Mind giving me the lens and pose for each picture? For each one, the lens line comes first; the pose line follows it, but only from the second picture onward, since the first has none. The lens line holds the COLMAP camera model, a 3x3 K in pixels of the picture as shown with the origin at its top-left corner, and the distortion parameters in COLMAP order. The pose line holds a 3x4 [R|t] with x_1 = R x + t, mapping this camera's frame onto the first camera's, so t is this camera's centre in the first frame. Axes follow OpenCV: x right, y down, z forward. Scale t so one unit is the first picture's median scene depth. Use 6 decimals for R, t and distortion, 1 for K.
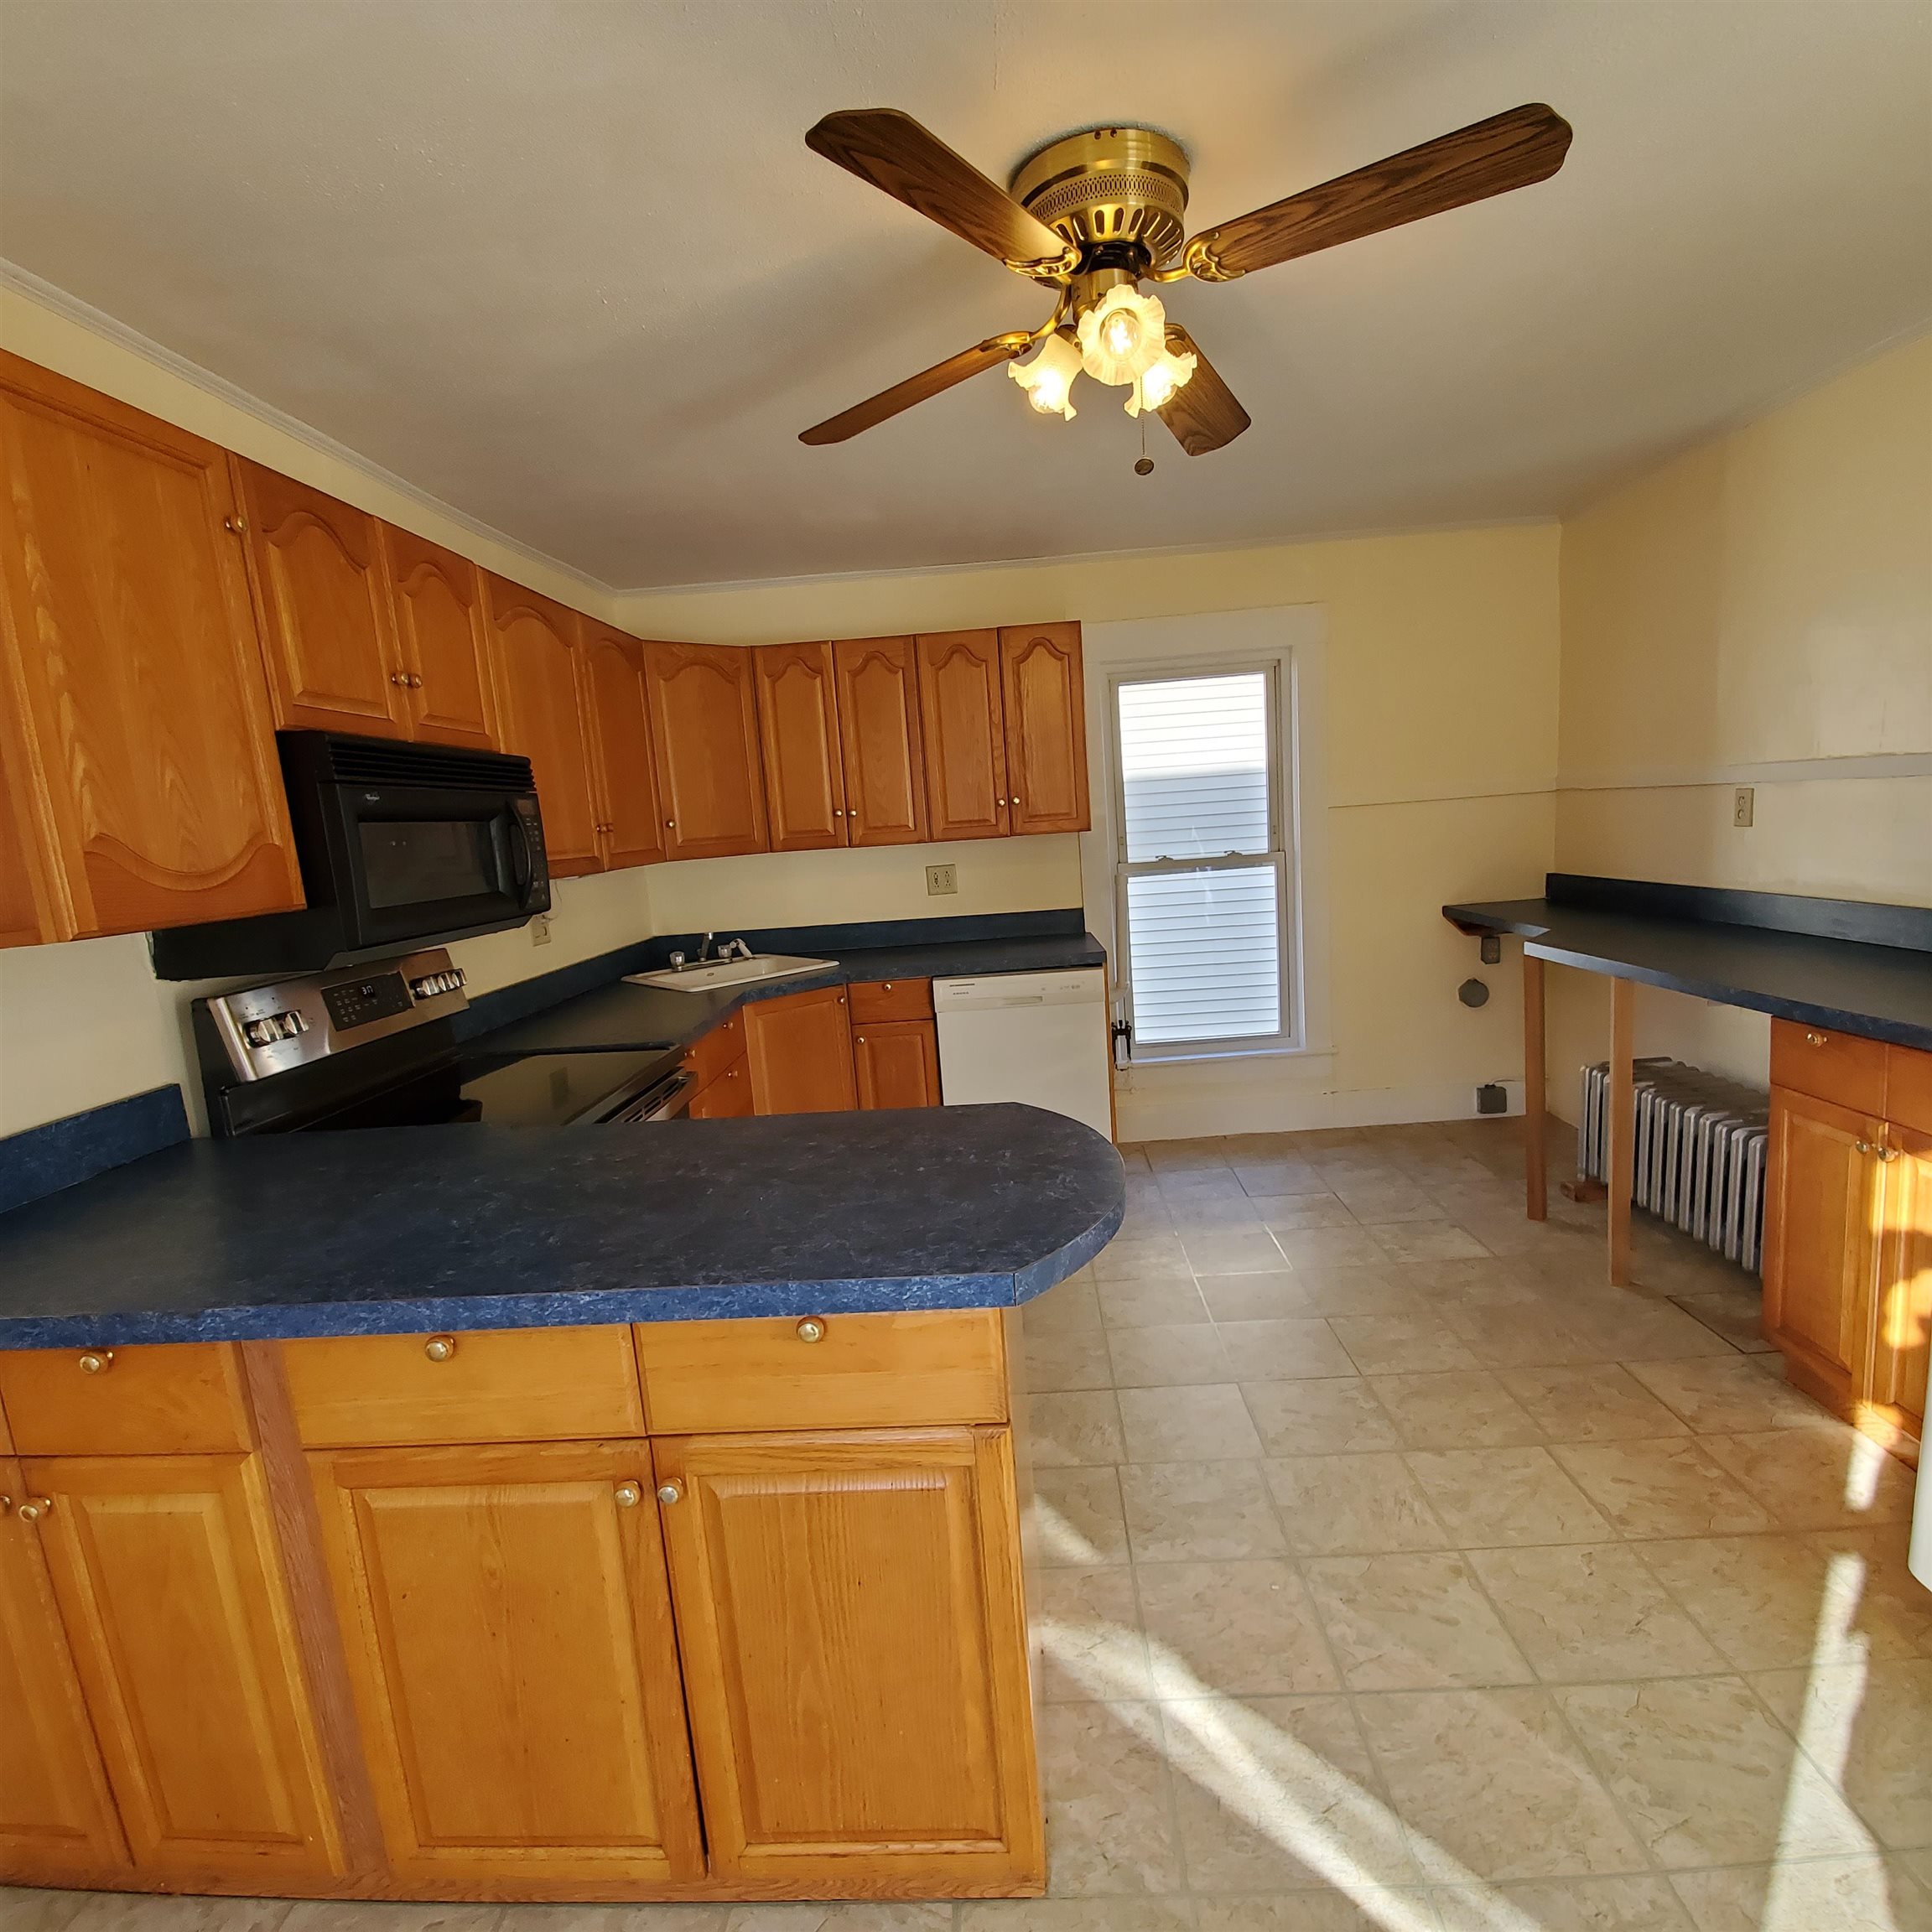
lens RADIAL K [[1032.8, 0, 963.7], [0, 1032.8, 980.1], [0, 0, 1]] dist [0.002141, -0.001831]
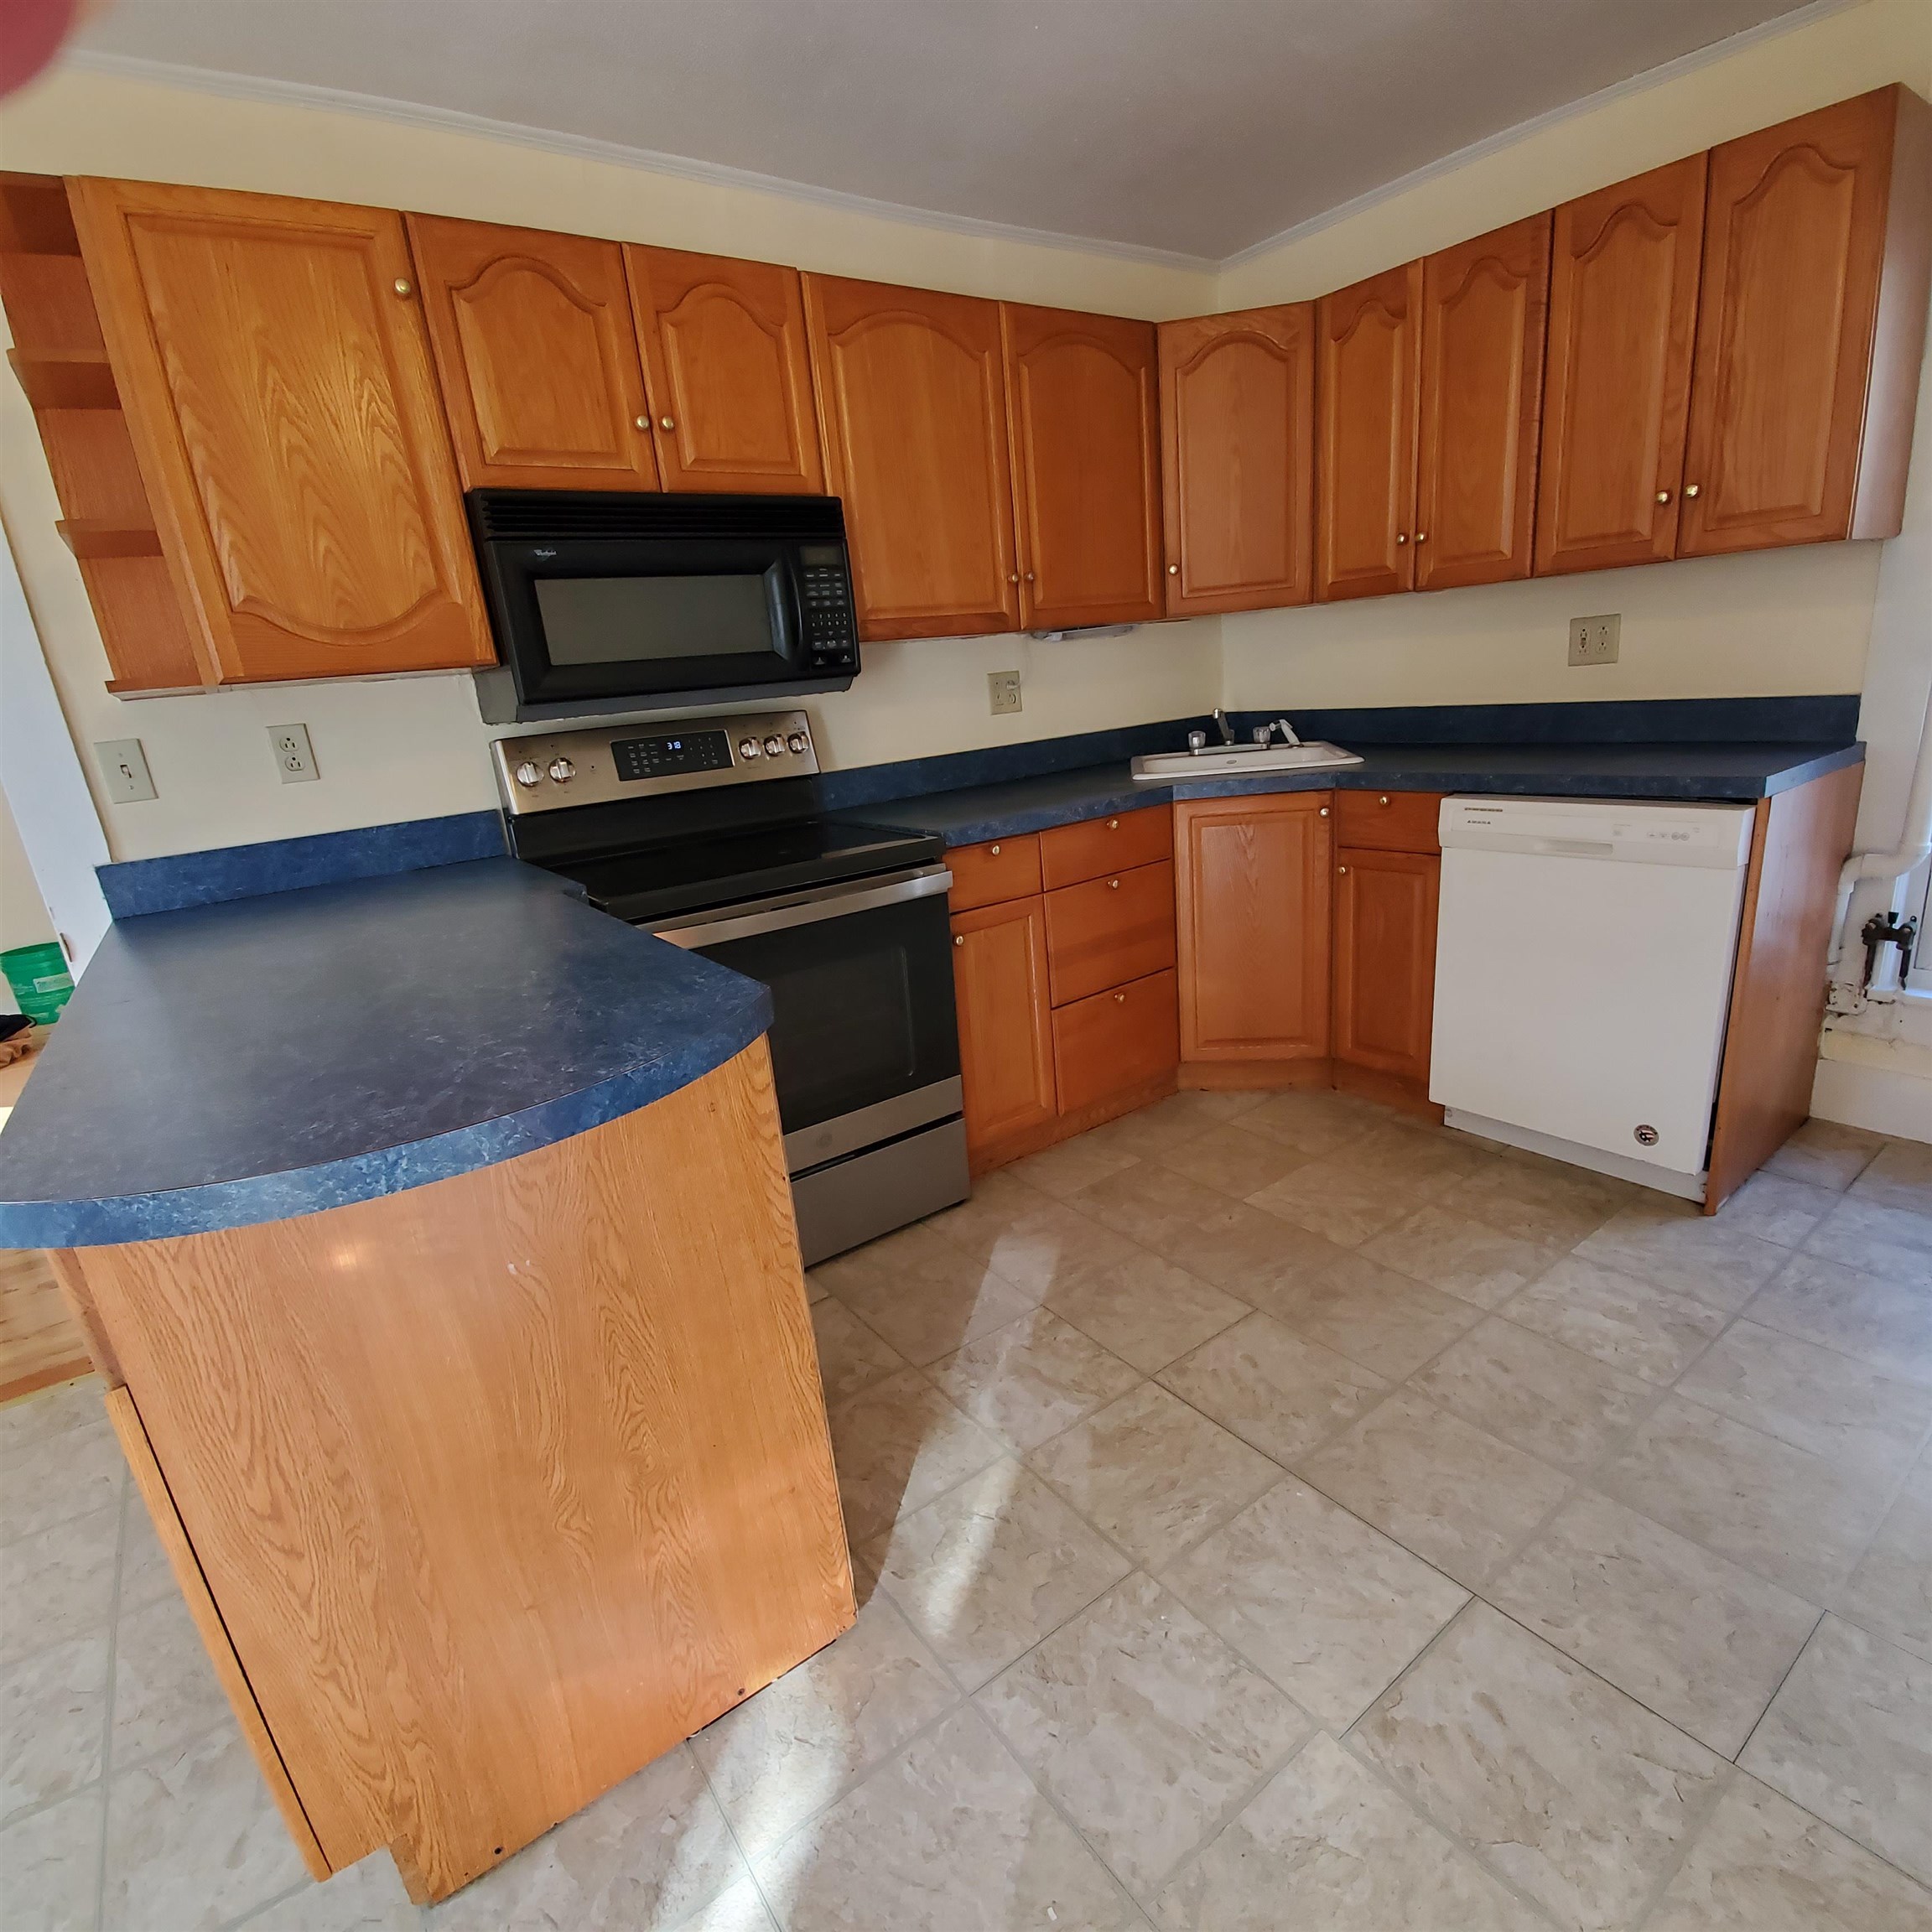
lens RADIAL K [[1032.8, 0, 963.7], [0, 1032.8, 980.1], [0, 0, 1]] dist [0.002141, -0.001831]
pose [[0.629745, 0.238944, -0.739139, 0.295654], [-0.076403, 0.965955, 0.247172, -0.027506], [0.773035, -0.099182, 0.626561, 0.337222]]
